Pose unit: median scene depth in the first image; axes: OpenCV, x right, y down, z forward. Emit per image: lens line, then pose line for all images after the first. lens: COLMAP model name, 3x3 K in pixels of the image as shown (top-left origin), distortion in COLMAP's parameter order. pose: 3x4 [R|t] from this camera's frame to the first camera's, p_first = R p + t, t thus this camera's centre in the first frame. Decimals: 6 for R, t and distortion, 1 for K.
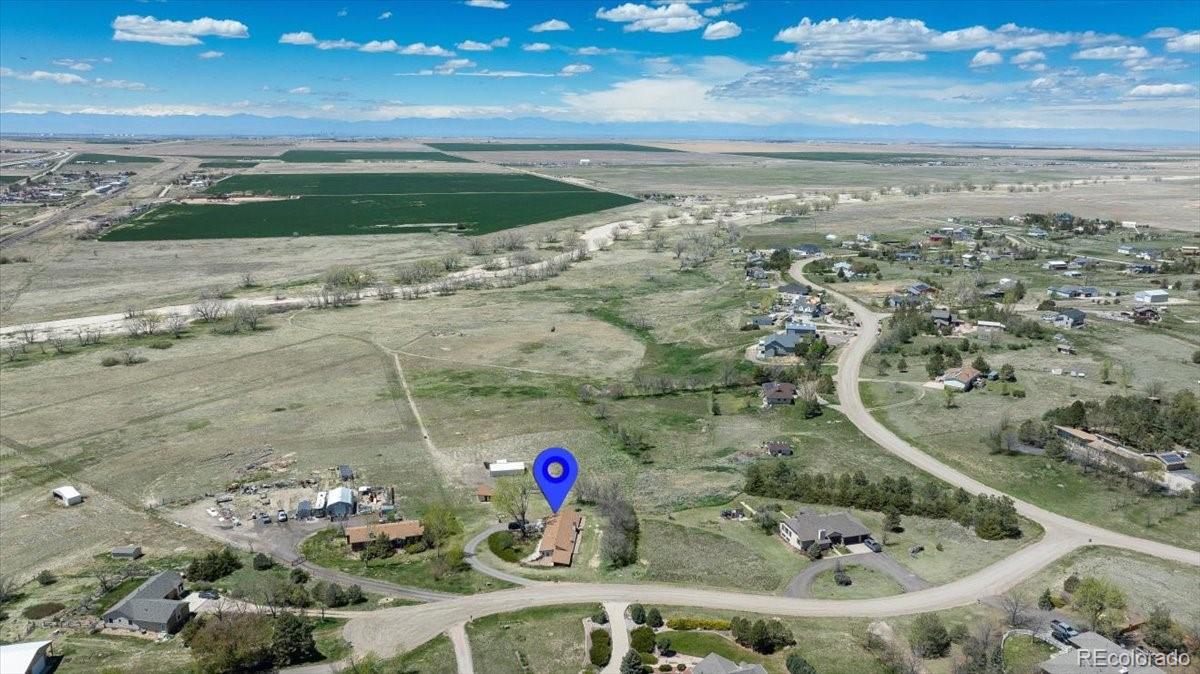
lens RADIAL K [[901.7, 0, 599.0], [0, 901.7, 262.7], [0, 0, 1]] dist [-0.012449, 0.003184]
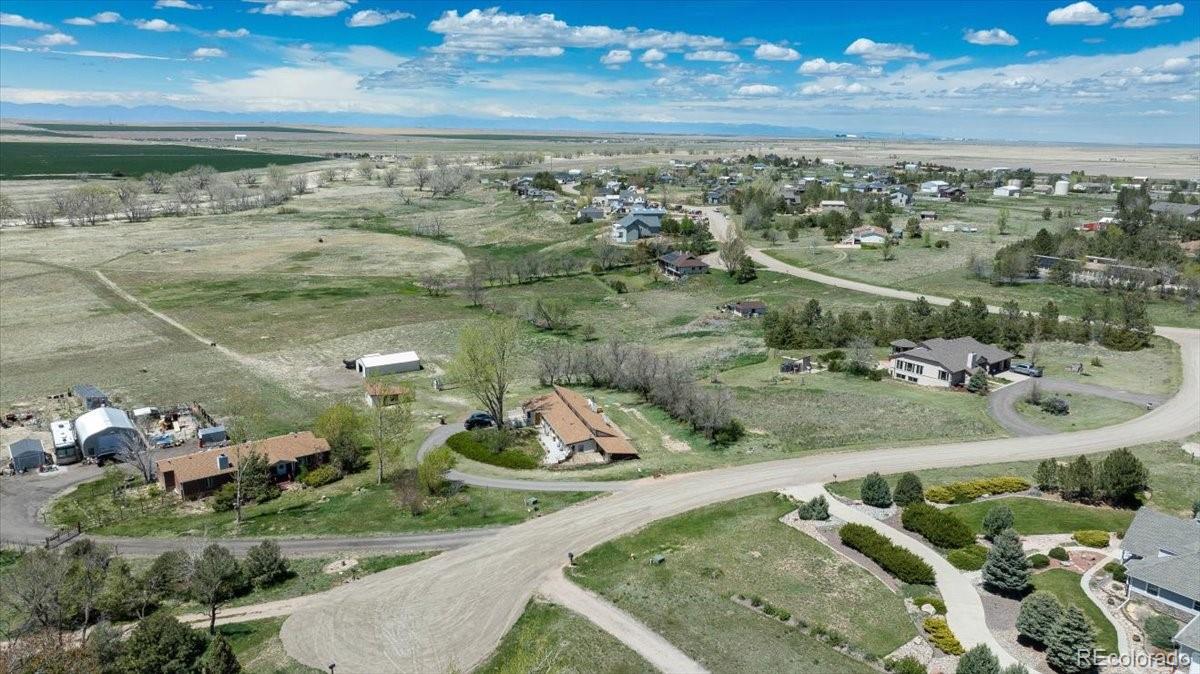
lens RADIAL K [[901.7, 0, 599.0], [0, 901.7, 262.7], [0, 0, 1]] dist [-0.012449, 0.003184]
pose [[0.924722, -0.059359, 0.375986, -0.215754], [0.061437, 0.998090, 0.006473, 0.184411], [-0.375652, 0.017114, 0.926603, 0.432879]]
